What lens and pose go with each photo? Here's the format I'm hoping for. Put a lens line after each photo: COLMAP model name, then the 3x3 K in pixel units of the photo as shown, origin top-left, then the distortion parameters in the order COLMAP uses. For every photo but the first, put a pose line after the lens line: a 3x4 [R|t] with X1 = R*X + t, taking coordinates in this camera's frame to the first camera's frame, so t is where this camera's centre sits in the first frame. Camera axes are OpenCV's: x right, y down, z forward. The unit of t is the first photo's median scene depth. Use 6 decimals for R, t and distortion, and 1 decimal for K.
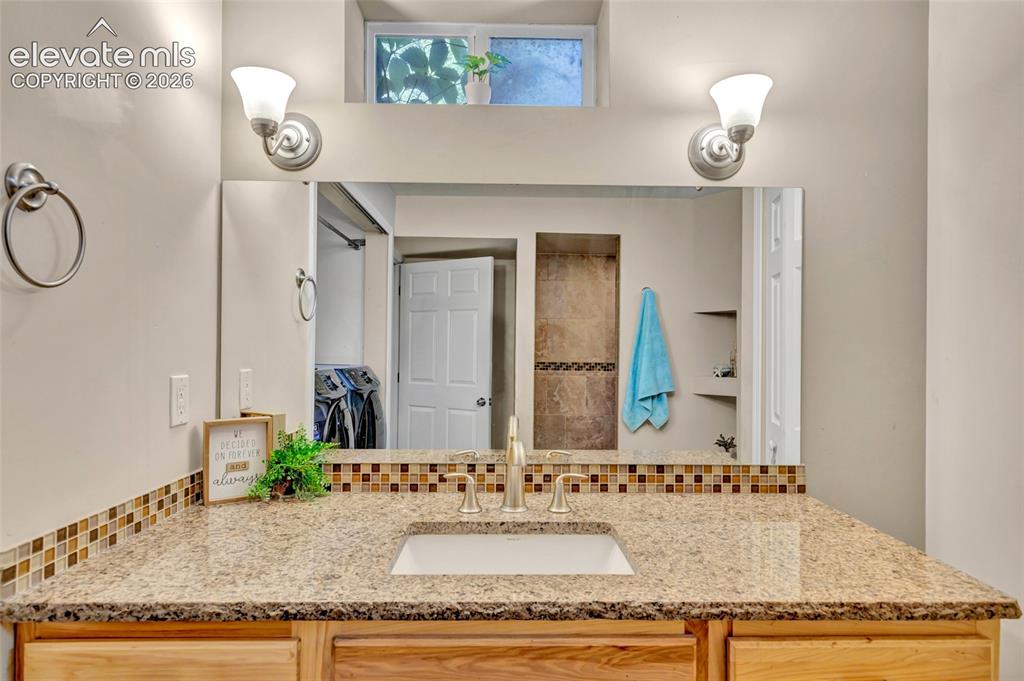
lens RADIAL K [[565.9, 0, 506.8], [0, 565.9, 342.0], [0, 0, 1]] dist [0.001524, 0.001938]
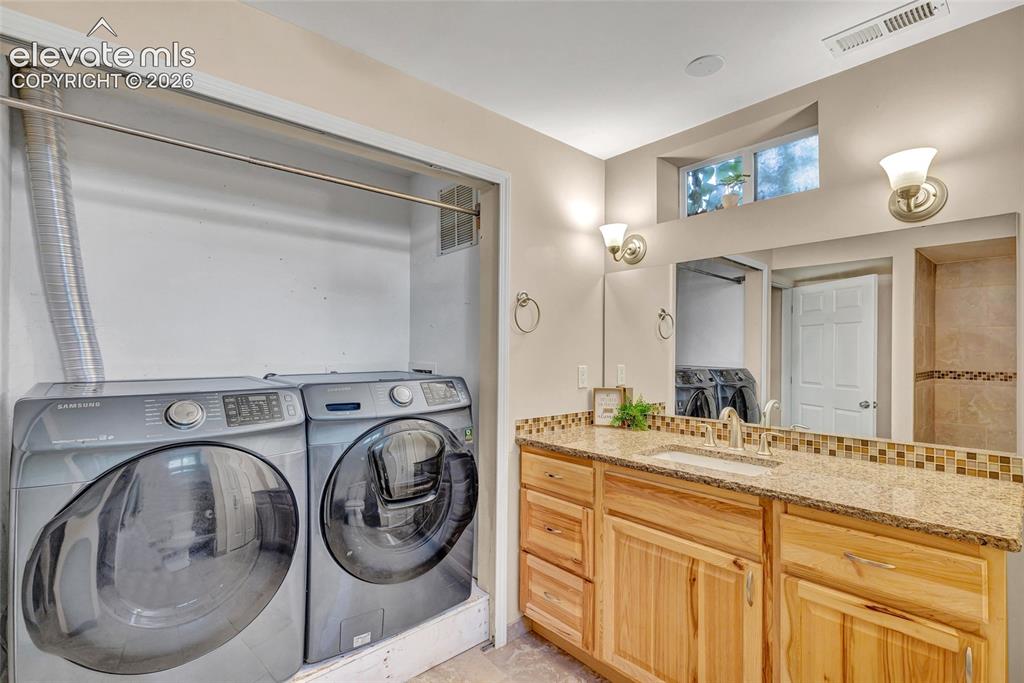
lens RADIAL K [[470.1, 0, 513.1], [0, 470.1, 347.8], [0, 0, 1]] dist [0.002713, -0.001178]
pose [[0.648381, -0.011651, -0.761227, 0.636817], [0.003430, 0.999917, -0.012383, 0.008154], [0.761309, 0.005418, 0.648367, -0.406083]]
